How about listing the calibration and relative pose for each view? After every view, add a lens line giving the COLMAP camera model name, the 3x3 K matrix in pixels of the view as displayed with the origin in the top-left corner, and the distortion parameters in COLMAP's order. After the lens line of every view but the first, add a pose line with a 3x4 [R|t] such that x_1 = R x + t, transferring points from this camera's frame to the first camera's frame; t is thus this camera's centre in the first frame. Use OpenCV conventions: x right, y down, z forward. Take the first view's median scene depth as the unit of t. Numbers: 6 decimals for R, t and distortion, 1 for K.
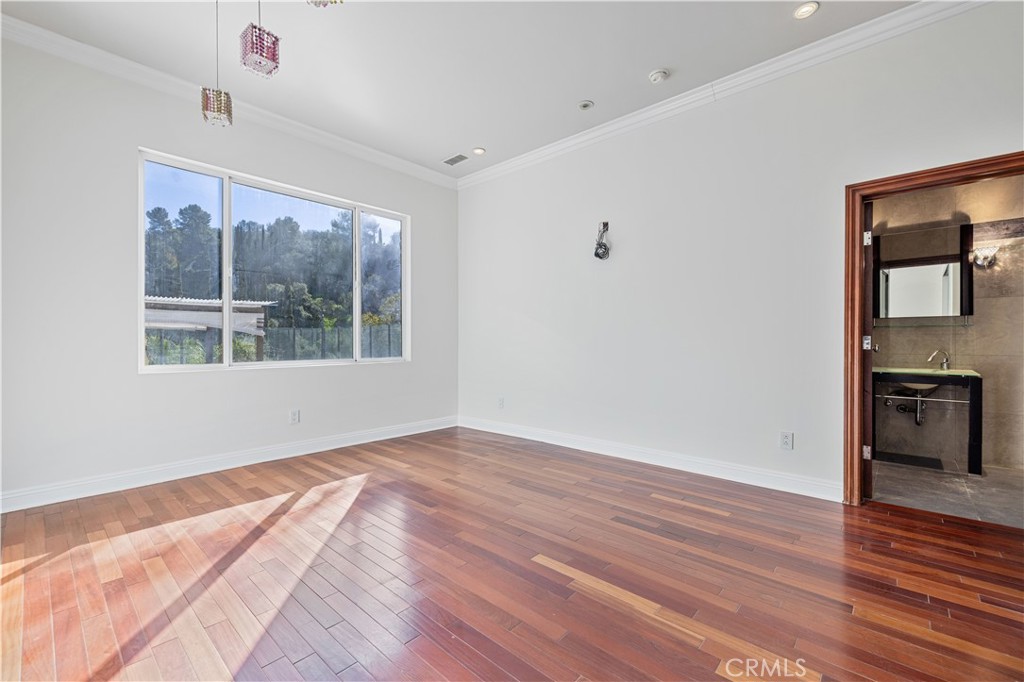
lens RADIAL K [[433.3, 0, 507.0], [0, 433.3, 338.9], [0, 0, 1]] dist [0.000685, 0.000019]
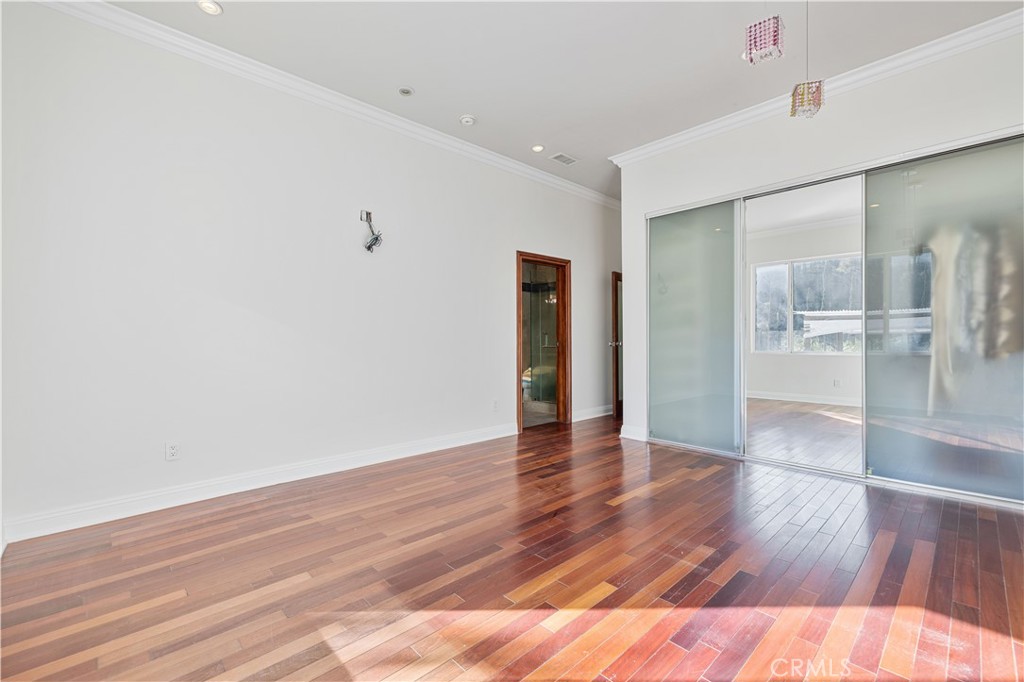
lens RADIAL K [[433.3, 0, 507.0], [0, 433.3, 338.9], [0, 0, 1]] dist [0.000685, 0.000019]
pose [[0.084171, 0.003557, 0.996445, -0.800190], [0.003951, 0.999985, -0.003904, 0.005798], [-0.996443, 0.004265, 0.084156, 0.760924]]
